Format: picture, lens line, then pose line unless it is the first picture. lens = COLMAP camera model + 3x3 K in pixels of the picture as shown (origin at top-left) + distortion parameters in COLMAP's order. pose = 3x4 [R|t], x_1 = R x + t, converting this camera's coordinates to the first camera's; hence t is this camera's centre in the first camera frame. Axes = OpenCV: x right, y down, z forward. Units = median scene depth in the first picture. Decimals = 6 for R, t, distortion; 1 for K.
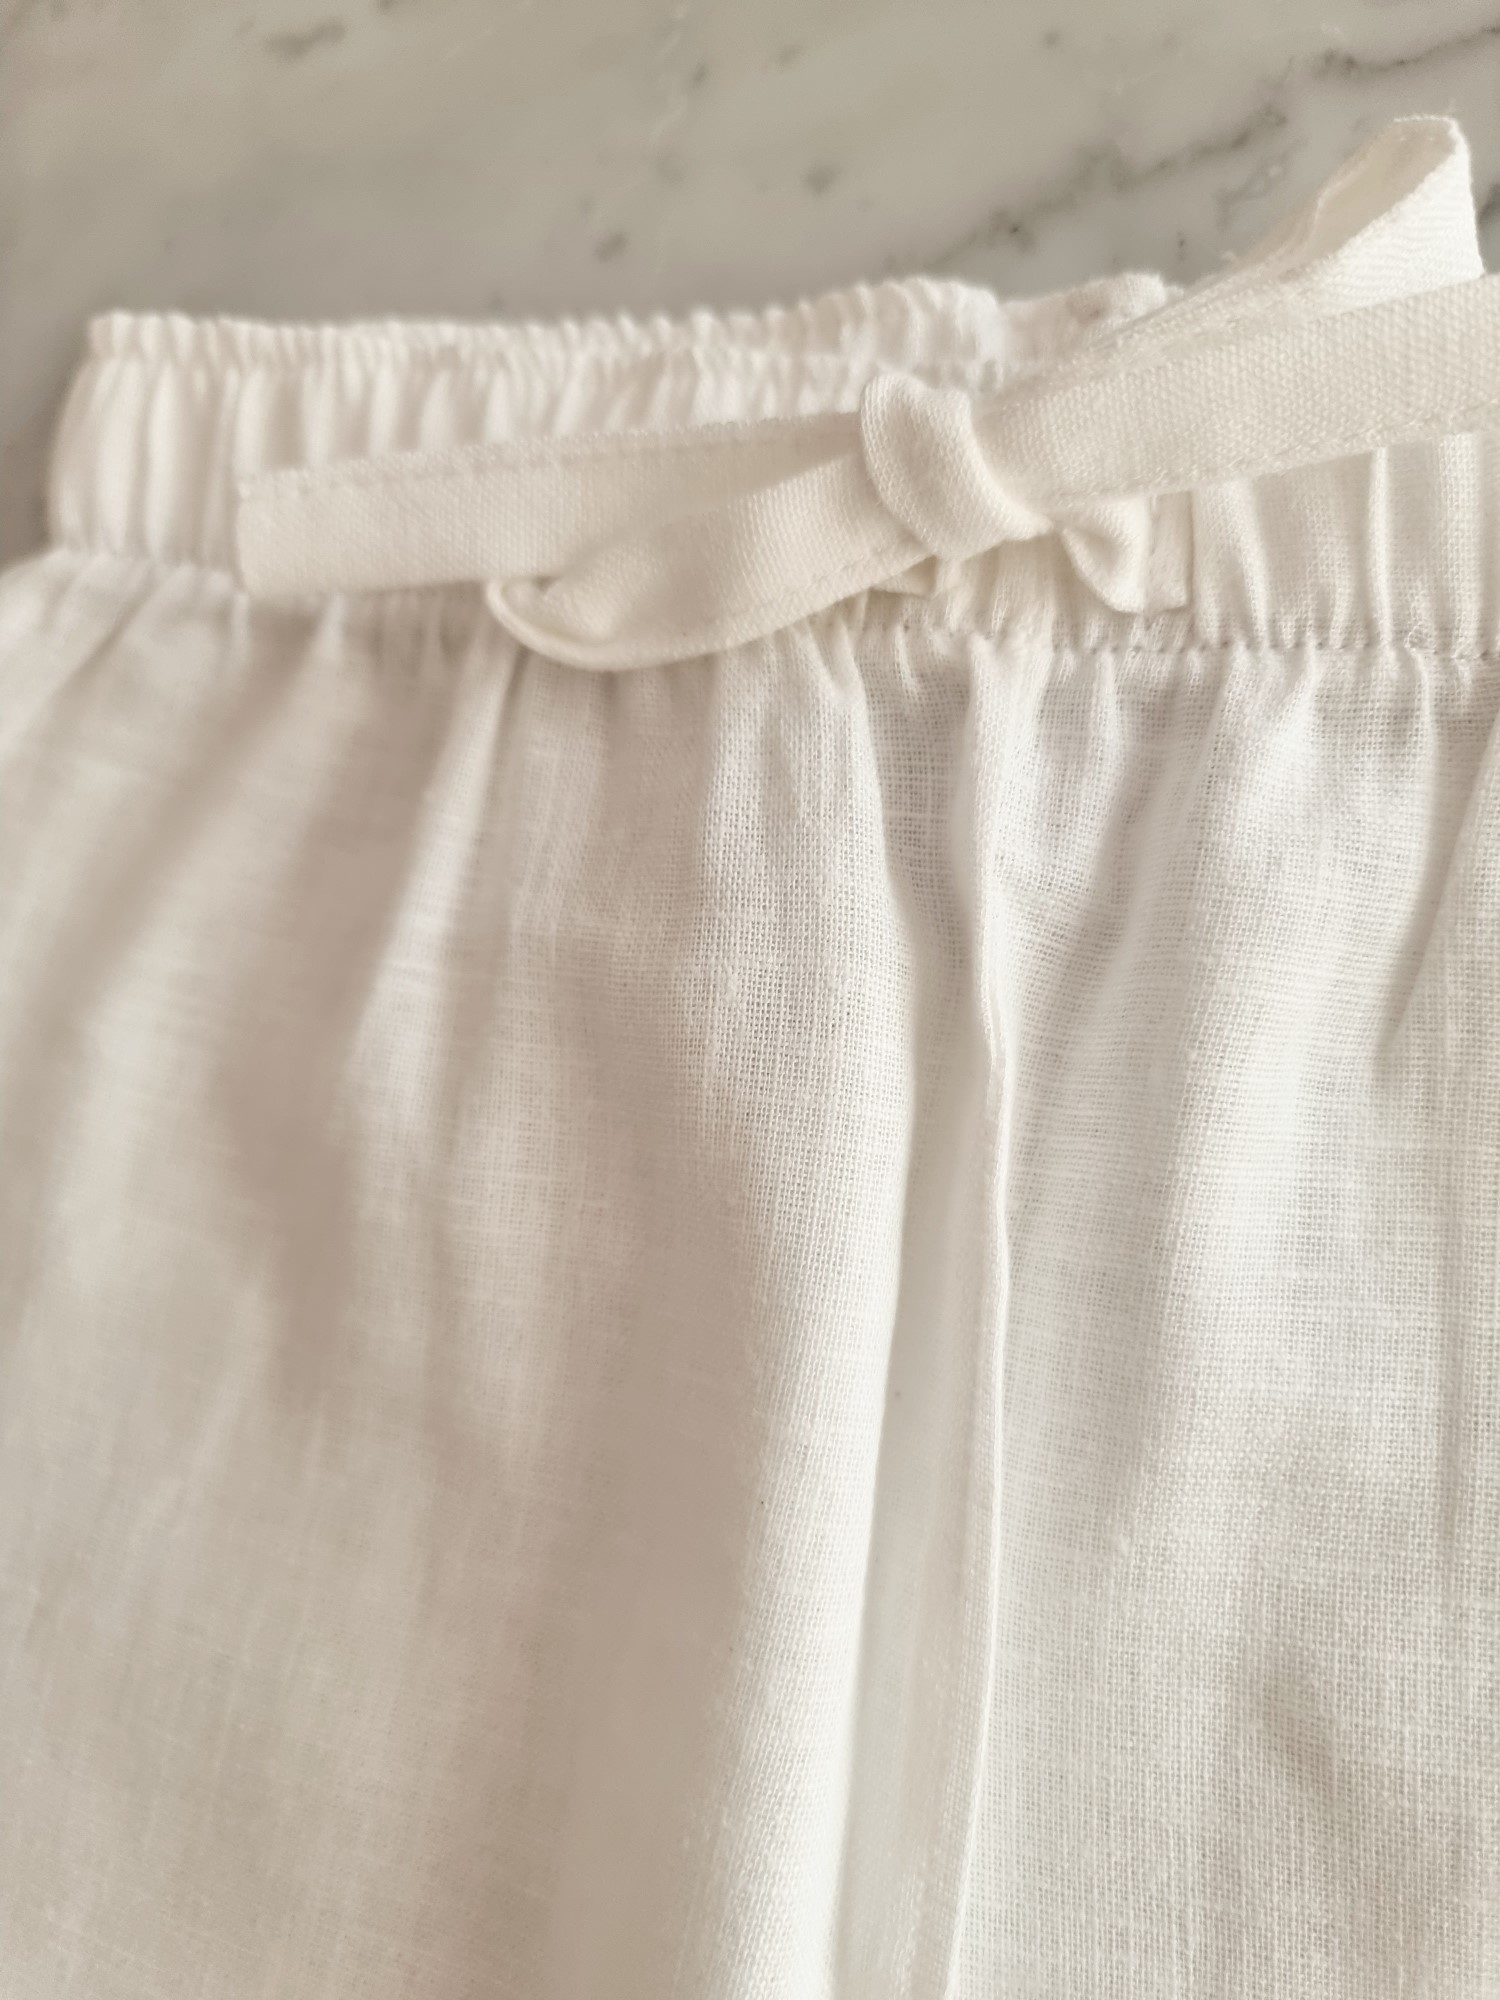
lens RADIAL K [[1530.6, 0, 750.0], [0, 1530.6, 1000.0], [0, 0, 1]] dist [-0.044871, 0.008135]
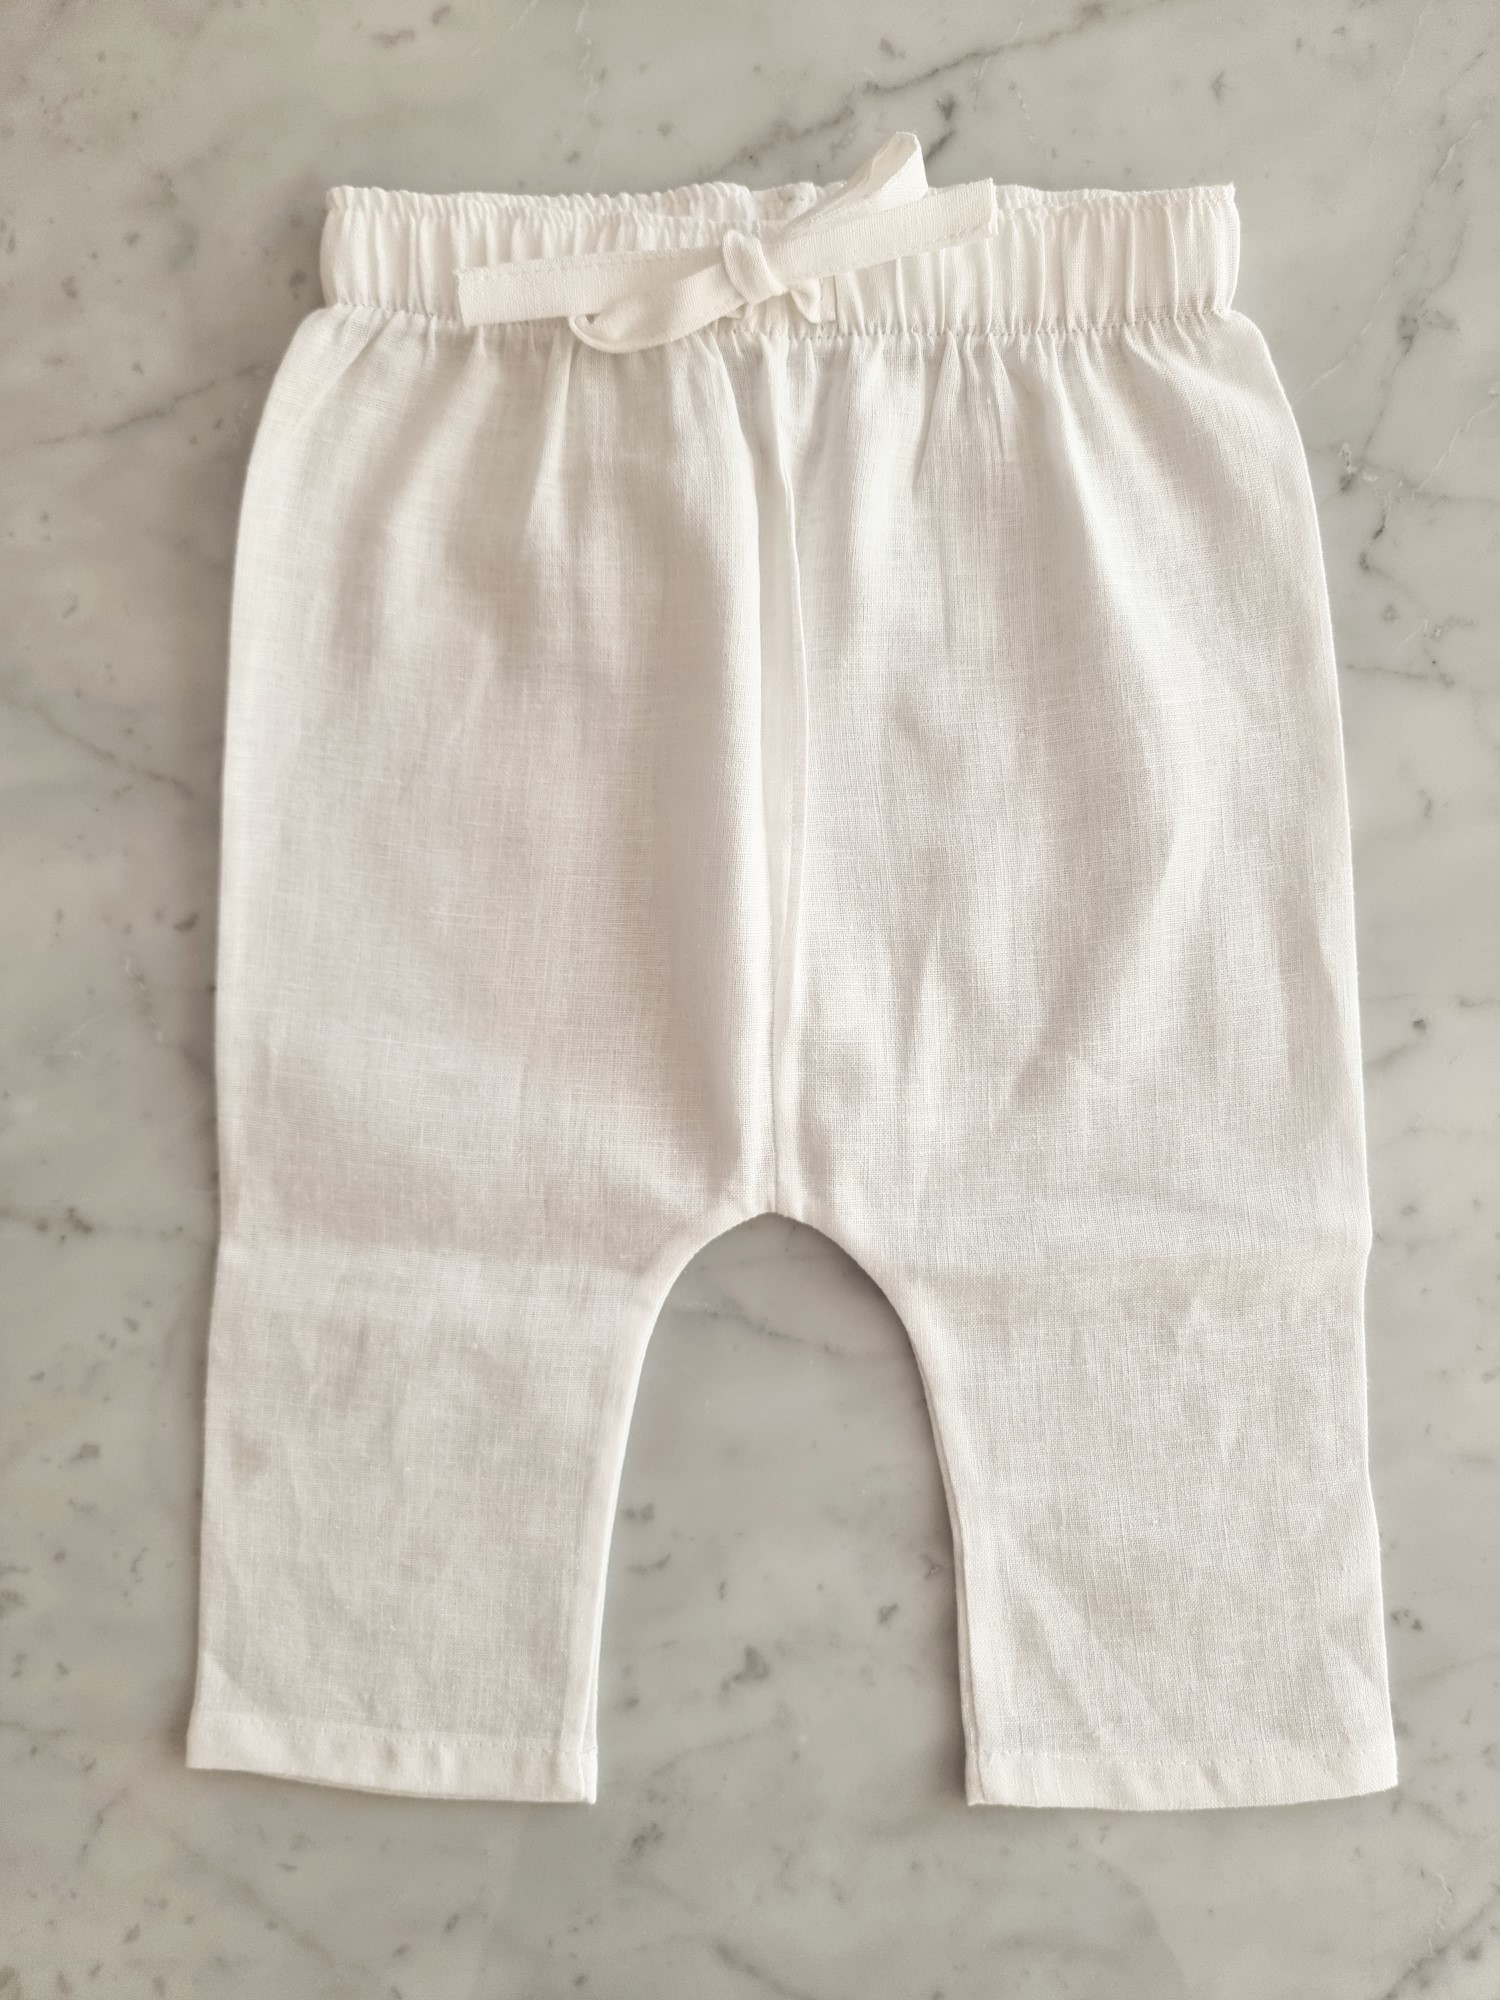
lens RADIAL K [[1430.3, 0, 750.0], [0, 1430.3, 1000.0], [0, 0, 1]] dist [0.001258, -0.004733]
pose [[0.957353, -0.142003, 0.251614, -0.661430], [0.097962, 0.978834, 0.179690, 0.447903], [-0.271805, -0.147378, 0.951001, -1.539132]]
